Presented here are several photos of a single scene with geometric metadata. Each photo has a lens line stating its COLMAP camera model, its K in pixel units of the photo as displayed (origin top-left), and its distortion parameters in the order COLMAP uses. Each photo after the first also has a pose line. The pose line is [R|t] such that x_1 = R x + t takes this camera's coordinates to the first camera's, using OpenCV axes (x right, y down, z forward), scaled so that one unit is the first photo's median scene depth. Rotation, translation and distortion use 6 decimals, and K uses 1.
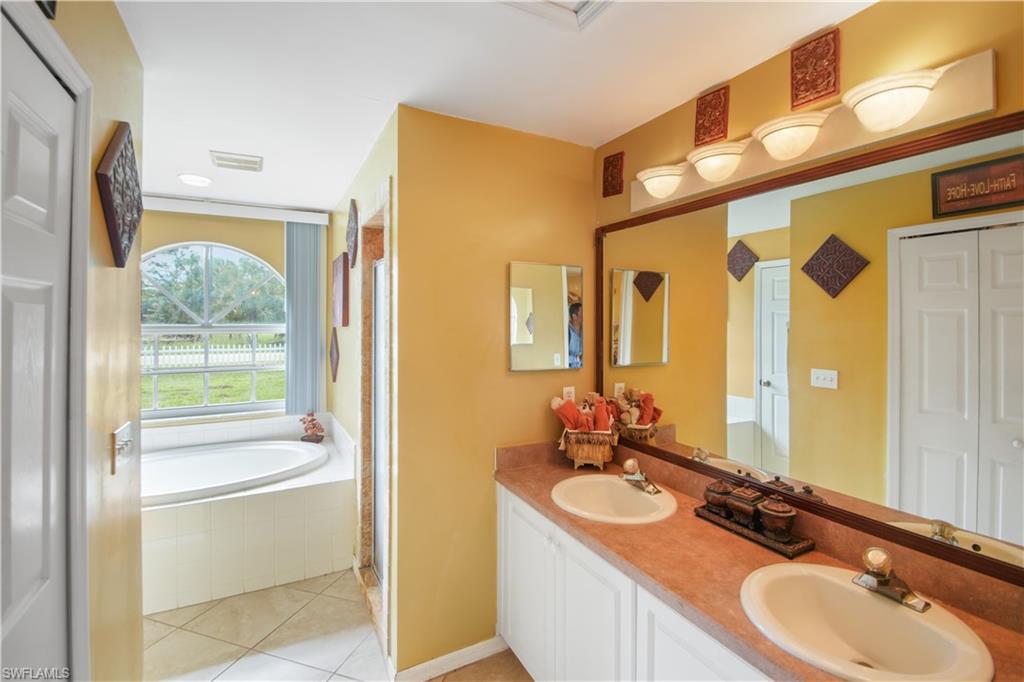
lens RADIAL K [[458.3, 0, 512.6], [0, 458.3, 318.3], [0, 0, 1]] dist [0.003798, 0.000305]
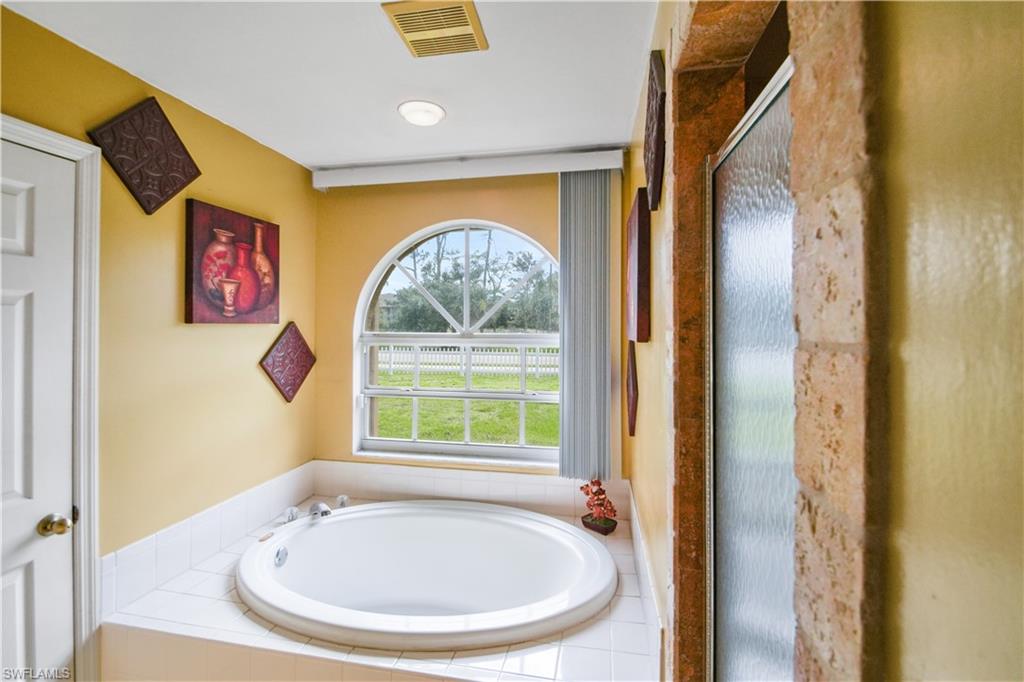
lens RADIAL K [[458.3, 0, 512.6], [0, 458.3, 318.3], [0, 0, 1]] dist [0.003798, 0.000305]
pose [[0.779963, -0.006815, -0.625788, -0.149752], [-0.000760, 0.999930, -0.011837, -0.000921], [0.625825, 0.009709, 0.779903, 0.470940]]
